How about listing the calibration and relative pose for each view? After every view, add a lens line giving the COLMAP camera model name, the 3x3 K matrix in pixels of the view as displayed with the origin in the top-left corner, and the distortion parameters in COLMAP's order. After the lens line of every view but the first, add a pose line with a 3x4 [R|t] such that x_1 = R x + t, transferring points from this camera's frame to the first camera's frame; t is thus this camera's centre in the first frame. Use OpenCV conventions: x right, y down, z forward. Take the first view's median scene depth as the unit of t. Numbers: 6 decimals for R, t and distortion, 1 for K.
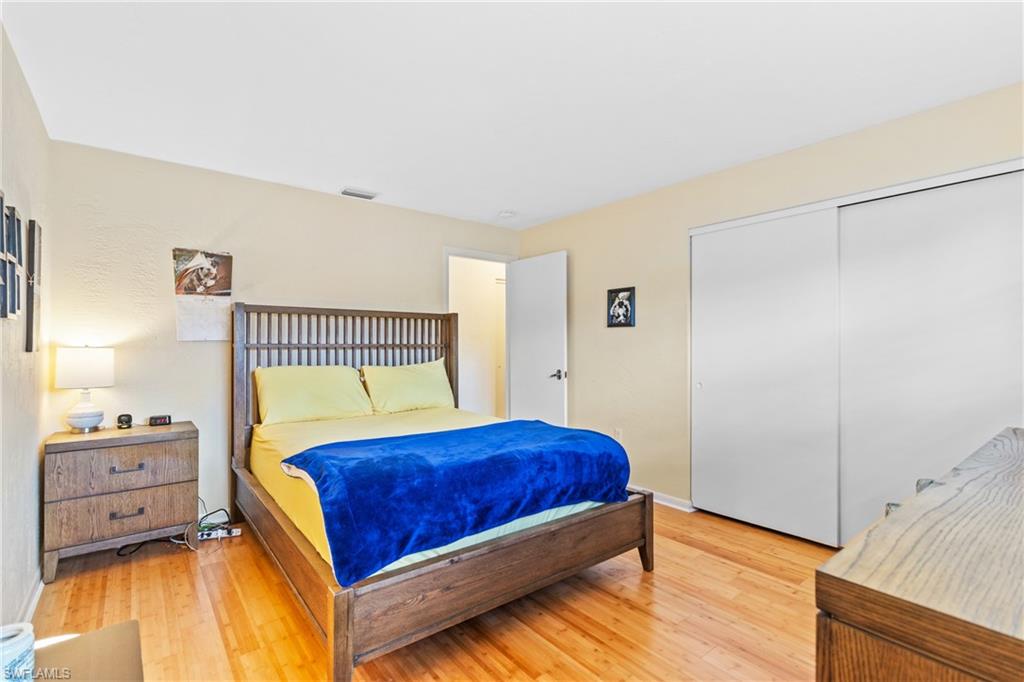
lens RADIAL K [[473.6, 0, 515.3], [0, 473.6, 346.4], [0, 0, 1]] dist [0.002466, -0.000144]
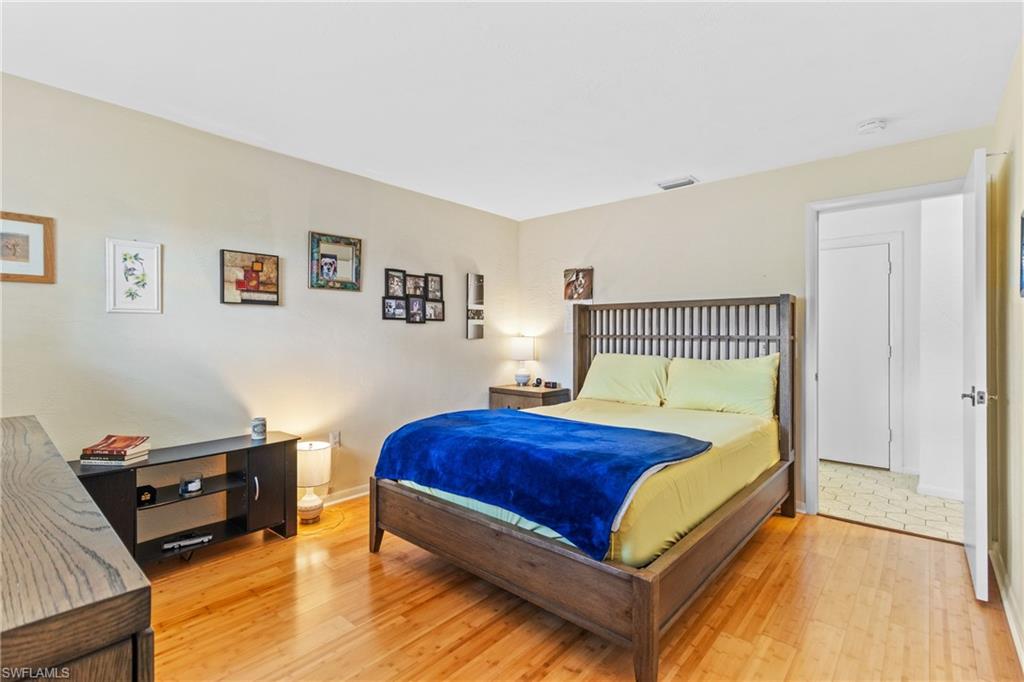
lens RADIAL K [[473.6, 0, 515.0], [0, 473.6, 332.5], [0, 0, 1]] dist [0.002466, -0.000144]
pose [[0.174175, -0.004308, -0.984705, 0.867185], [-0.006938, 0.999960, -0.005602, -0.003544], [0.984690, 0.007808, 0.174138, 0.730501]]
